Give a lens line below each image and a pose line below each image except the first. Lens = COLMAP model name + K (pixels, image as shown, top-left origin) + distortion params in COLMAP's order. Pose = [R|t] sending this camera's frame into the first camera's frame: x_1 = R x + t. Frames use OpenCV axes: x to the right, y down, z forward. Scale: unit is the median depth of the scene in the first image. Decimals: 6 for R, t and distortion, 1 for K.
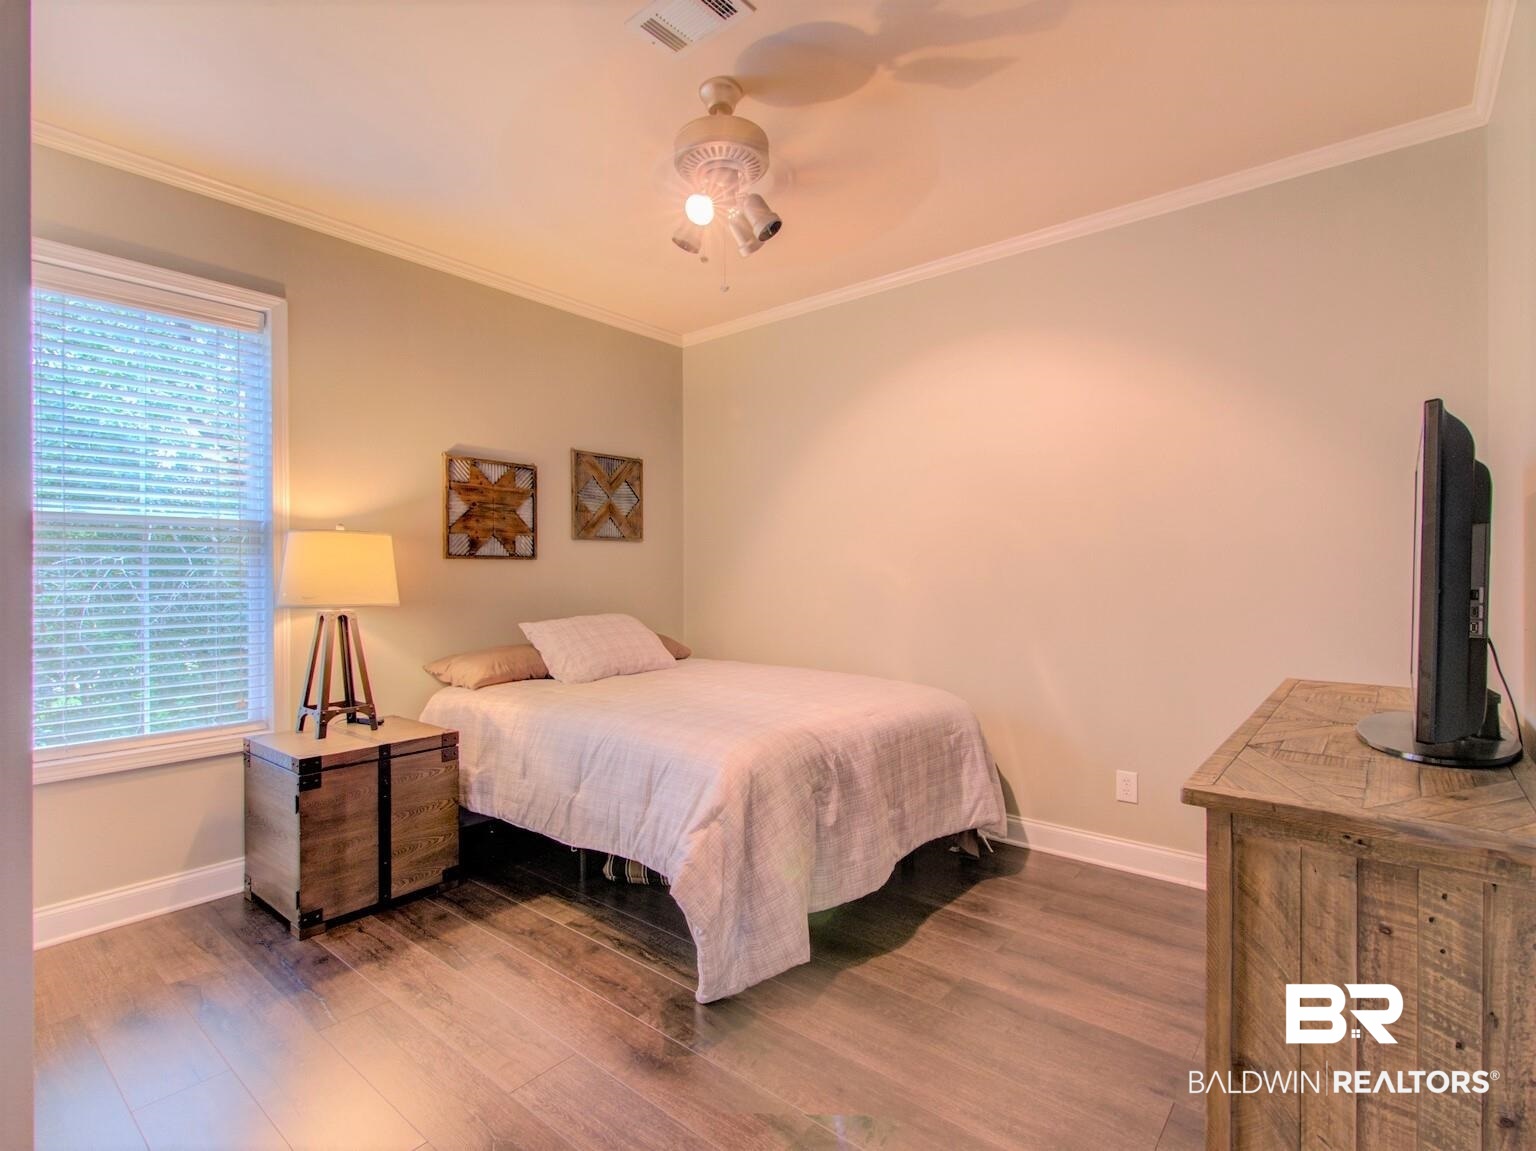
lens RADIAL K [[740.3, 0, 752.0], [0, 740.3, 574.4], [0, 0, 1]] dist [0.006848, -0.004034]
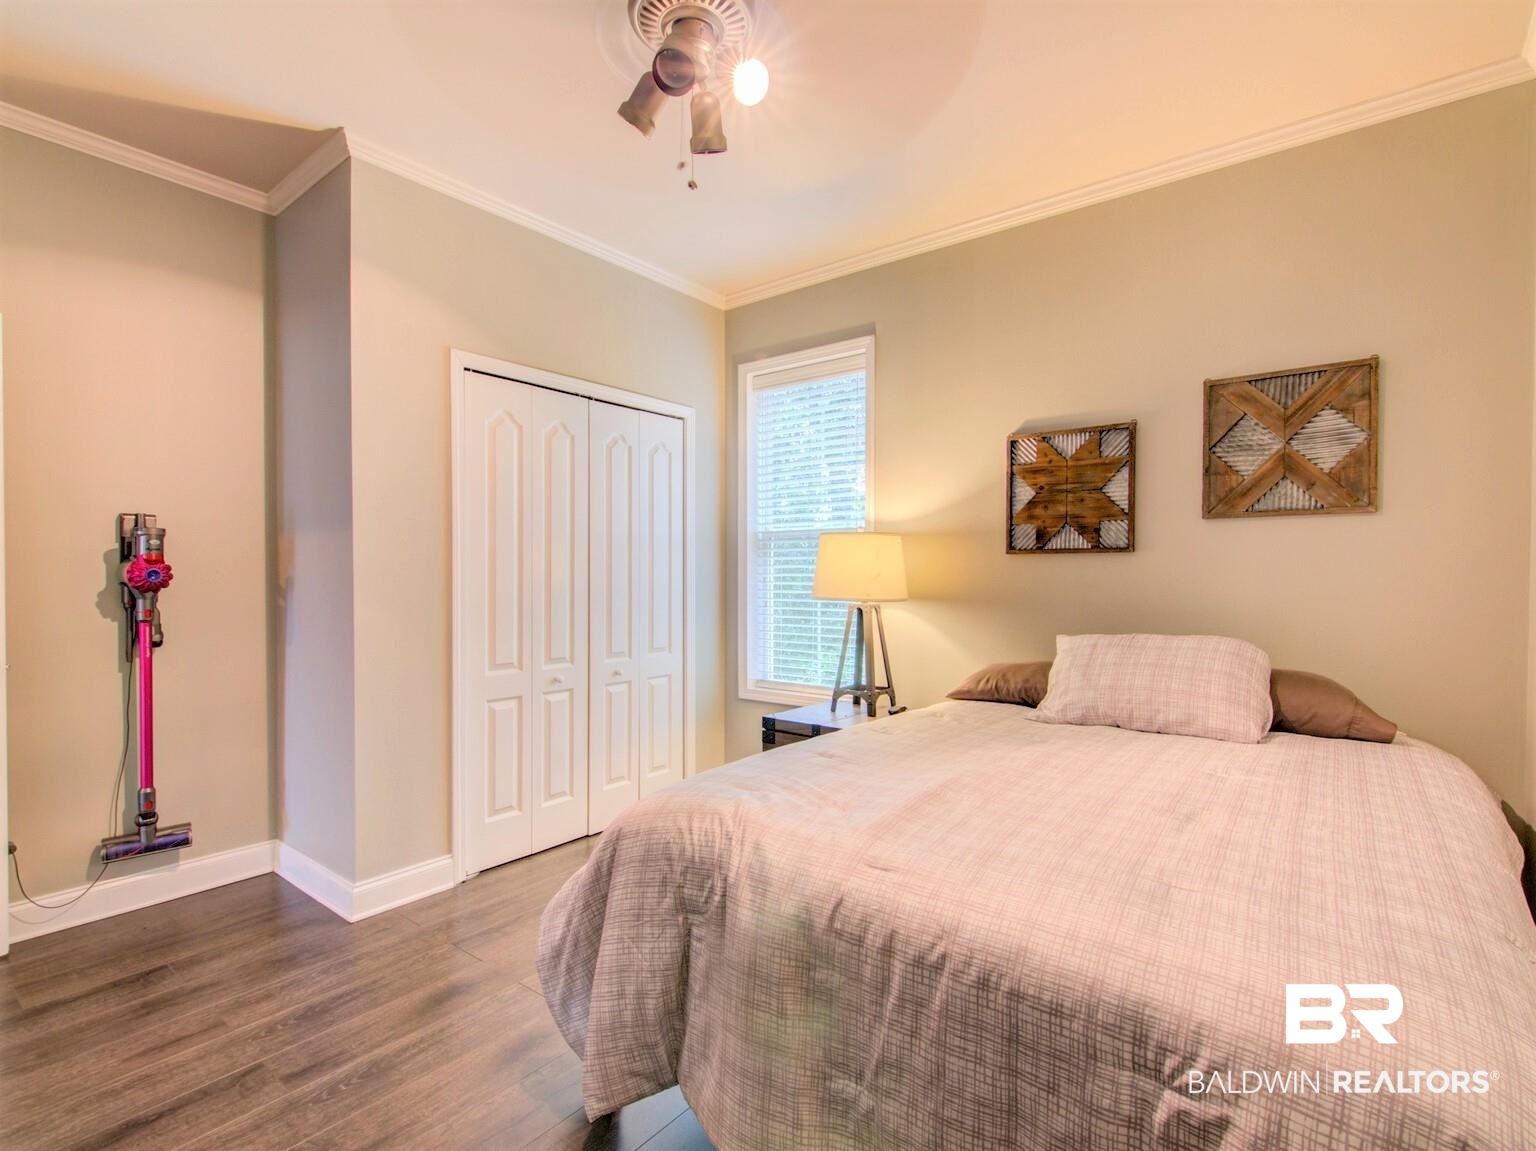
lens RADIAL K [[740.3, 0, 754.9], [0, 740.3, 583.6], [0, 0, 1]] dist [0.006848, -0.004034]
pose [[0.035689, 0.014386, -0.999259, 0.432286], [-0.005838, 0.999882, 0.014186, 0.002847], [0.999346, 0.005328, 0.035769, 0.624802]]
